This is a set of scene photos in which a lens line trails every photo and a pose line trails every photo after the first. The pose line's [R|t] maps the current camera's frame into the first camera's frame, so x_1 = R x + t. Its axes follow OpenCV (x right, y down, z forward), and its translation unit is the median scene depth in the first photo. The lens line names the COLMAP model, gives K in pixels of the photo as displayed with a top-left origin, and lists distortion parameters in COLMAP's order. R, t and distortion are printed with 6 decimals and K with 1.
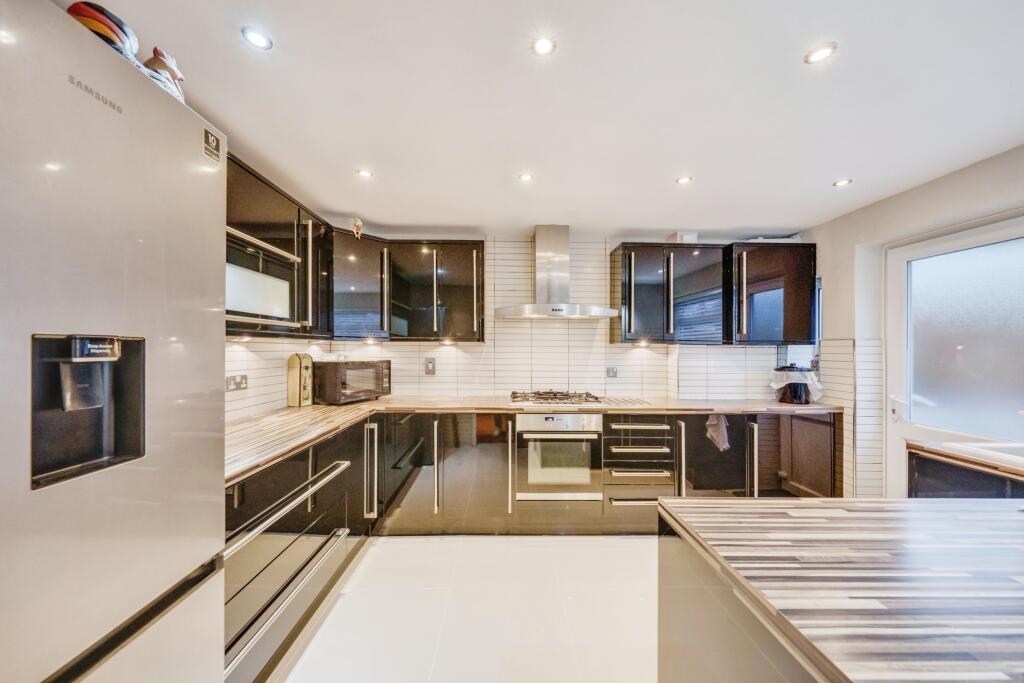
lens RADIAL K [[349.0, 0, 509.4], [0, 349.0, 348.7], [0, 0, 1]] dist [0.000041, 0.000001]
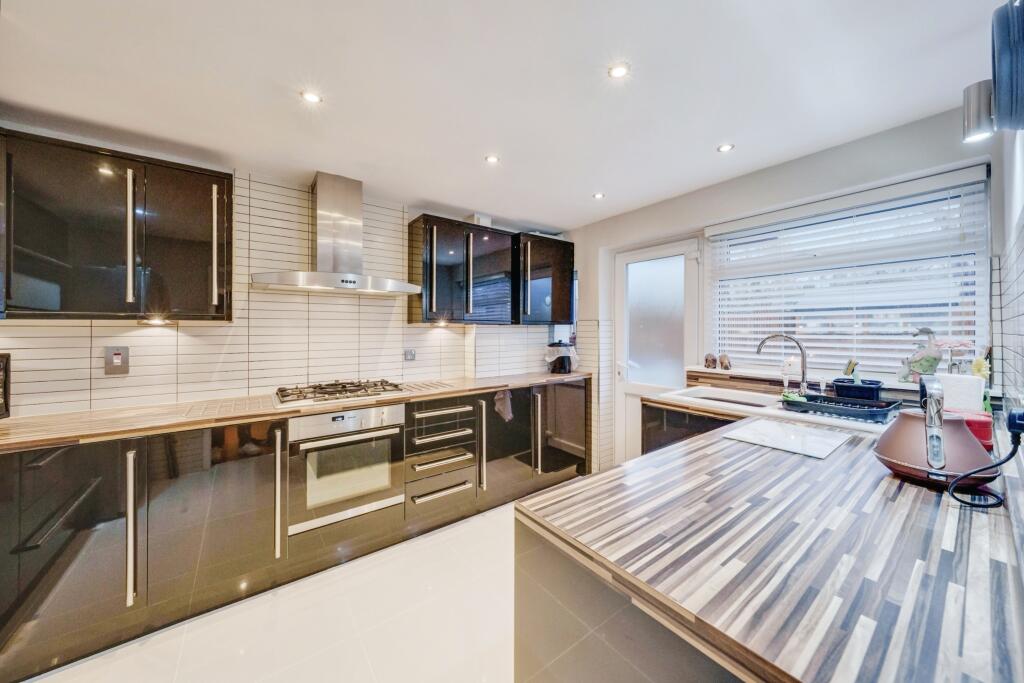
lens RADIAL K [[351.7, 0, 511.8], [0, 351.7, 323.7], [0, 0, 1]] dist [-0.000631, 0.000011]
pose [[0.810469, 0.000585, 0.585781, -0.031751], [0.009228, 0.999863, -0.013766, 0.000897], [-0.585709, 0.016563, 0.810352, 0.112906]]
